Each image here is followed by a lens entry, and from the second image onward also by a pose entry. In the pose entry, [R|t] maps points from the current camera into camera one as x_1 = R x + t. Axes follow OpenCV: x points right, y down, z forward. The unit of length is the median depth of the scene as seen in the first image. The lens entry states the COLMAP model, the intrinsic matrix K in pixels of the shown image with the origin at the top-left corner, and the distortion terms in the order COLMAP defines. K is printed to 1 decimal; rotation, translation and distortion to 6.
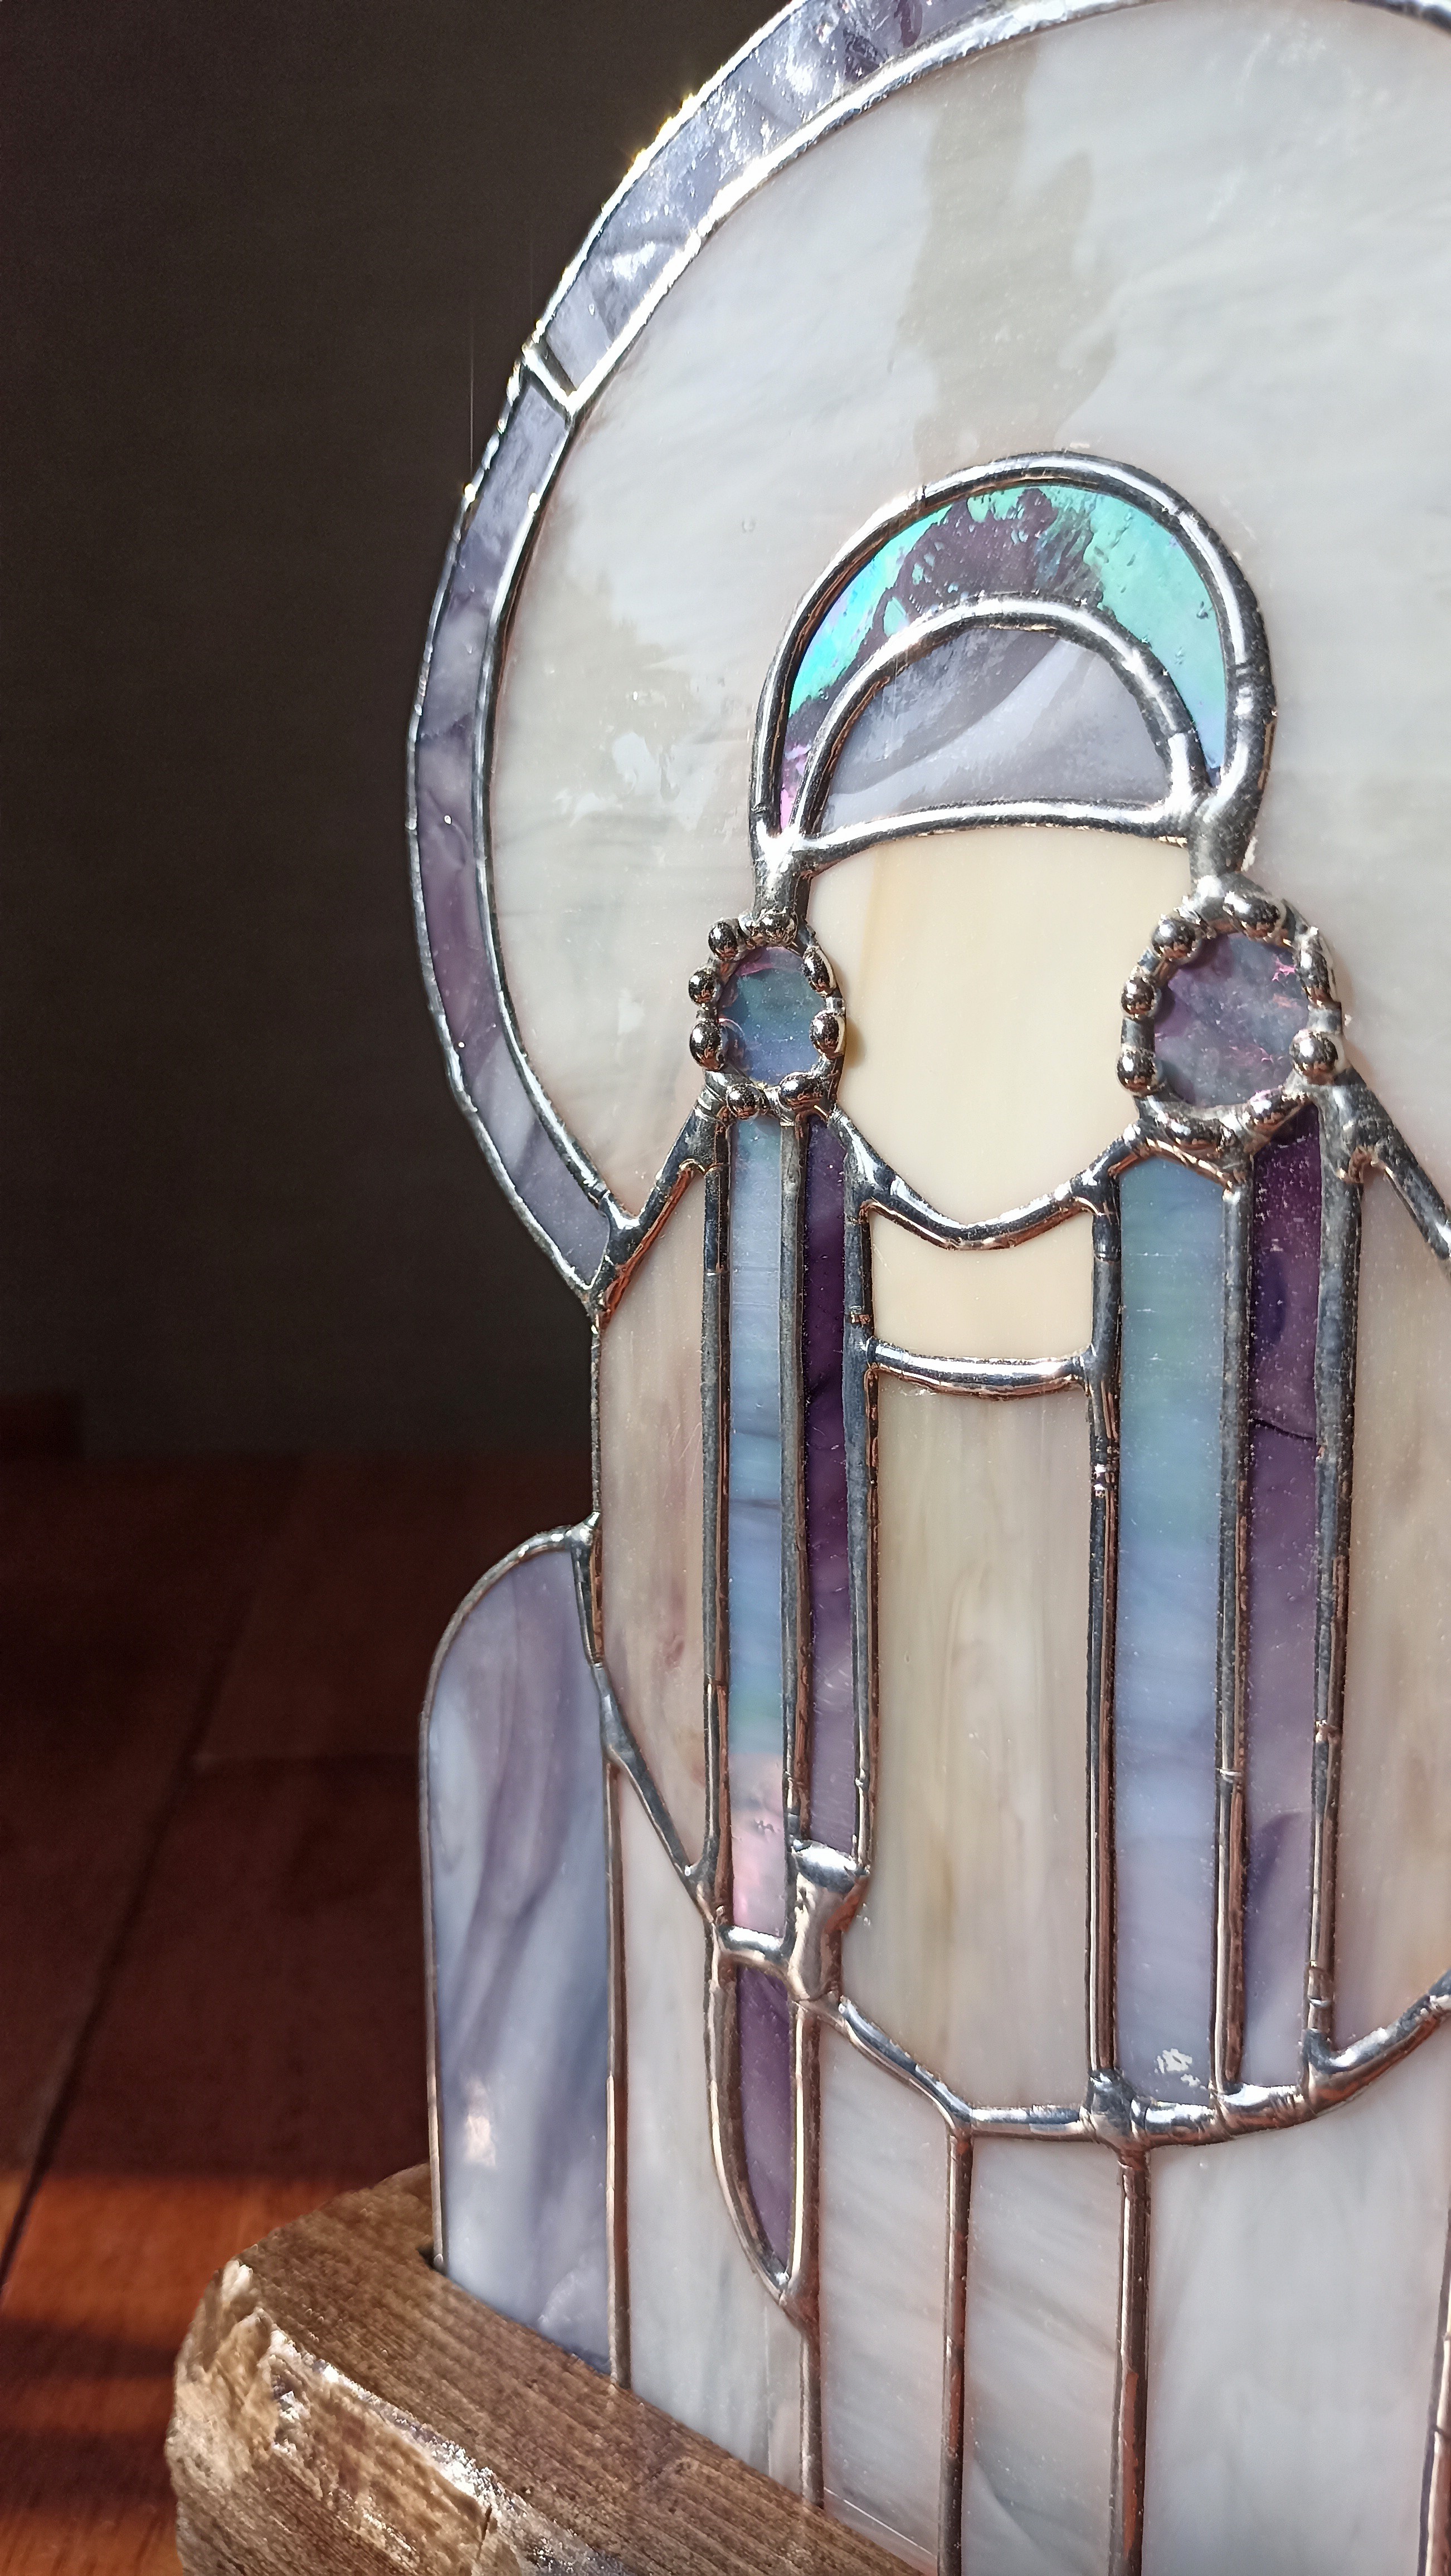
lens RADIAL K [[1982.7, 0, 725.5], [0, 1982.7, 1288.0], [0, 0, 1]] dist [-0.012594, -0.001885]
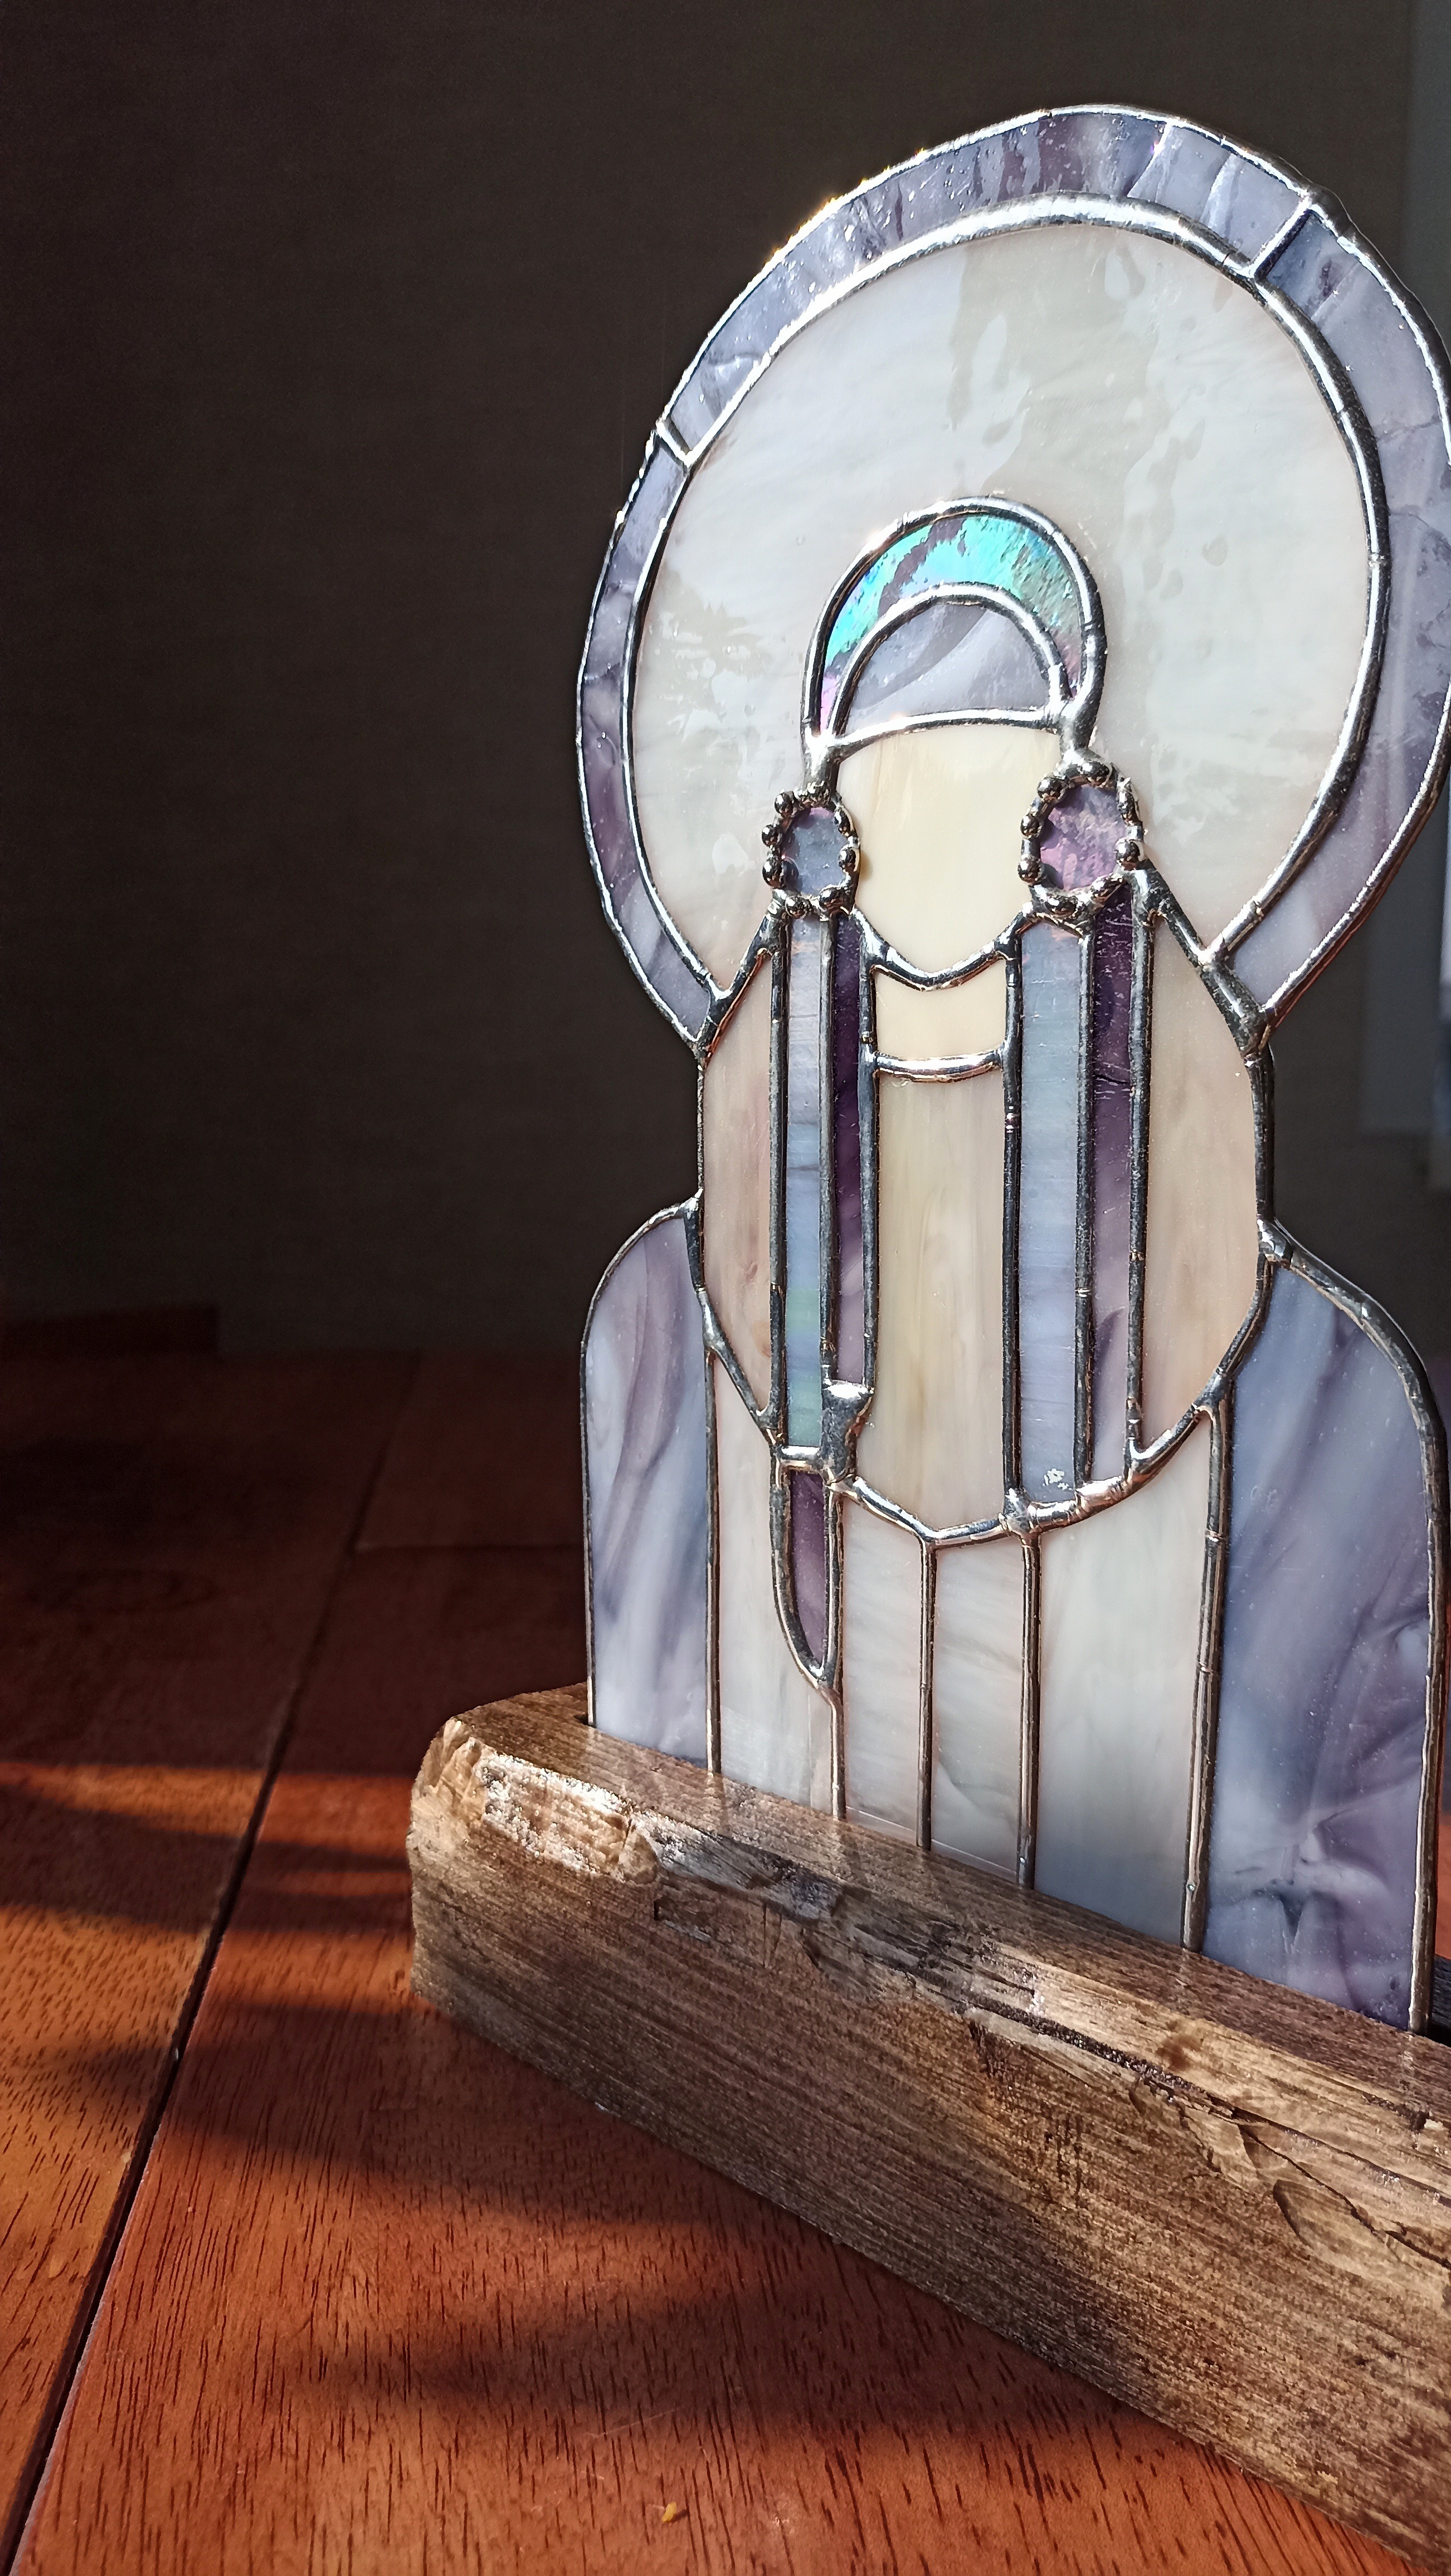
lens RADIAL K [[1976.4, 0, 725.5], [0, 1976.4, 1288.0], [0, 0, 1]] dist [0.010207, -0.002822]
pose [[0.999192, 0.003868, -0.040001, 0.015898], [-0.003479, 0.999946, 0.009791, 0.184939], [0.040037, -0.009644, 0.999152, -0.551604]]
